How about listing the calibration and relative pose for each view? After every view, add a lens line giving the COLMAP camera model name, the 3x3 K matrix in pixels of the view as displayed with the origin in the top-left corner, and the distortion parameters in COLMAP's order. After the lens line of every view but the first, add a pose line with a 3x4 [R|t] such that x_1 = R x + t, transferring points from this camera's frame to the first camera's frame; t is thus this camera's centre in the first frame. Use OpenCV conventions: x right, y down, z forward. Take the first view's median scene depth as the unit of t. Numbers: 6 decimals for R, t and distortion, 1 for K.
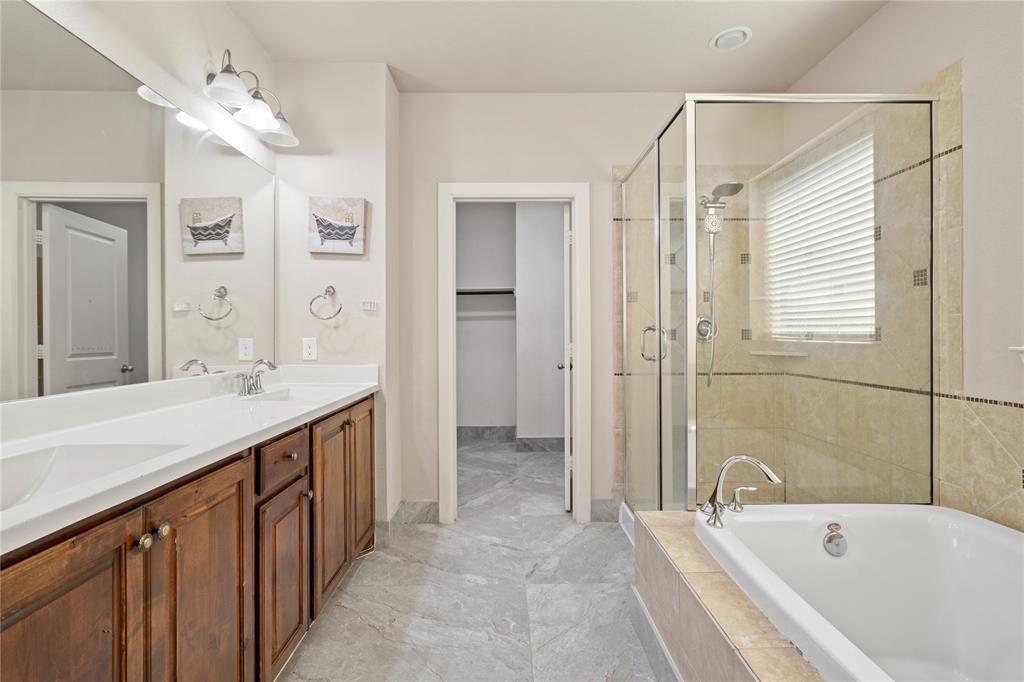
lens RADIAL K [[464.3, 0, 513.5], [0, 464.3, 341.6], [0, 0, 1]] dist [-0.002548, 0.000608]
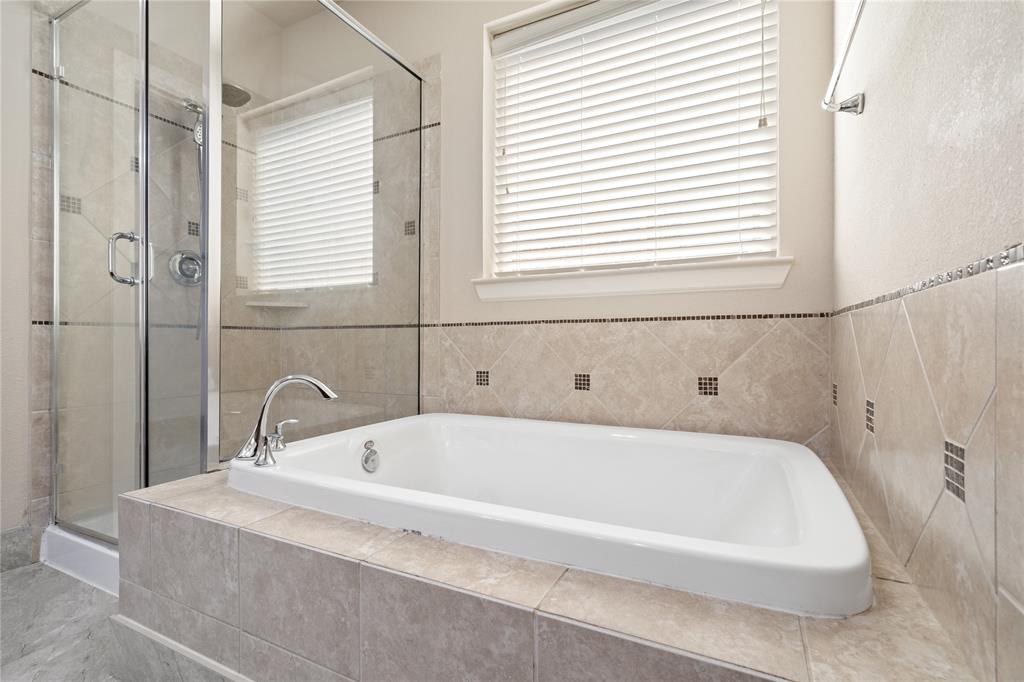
lens RADIAL K [[464.3, 0, 513.5], [0, 464.3, 341.6], [0, 0, 1]] dist [-0.002548, 0.000608]
pose [[0.460123, 0.002937, 0.887850, -0.054819], [0.010605, 0.999905, -0.008803, 0.166122], [-0.887792, 0.013466, 0.460048, 0.223144]]
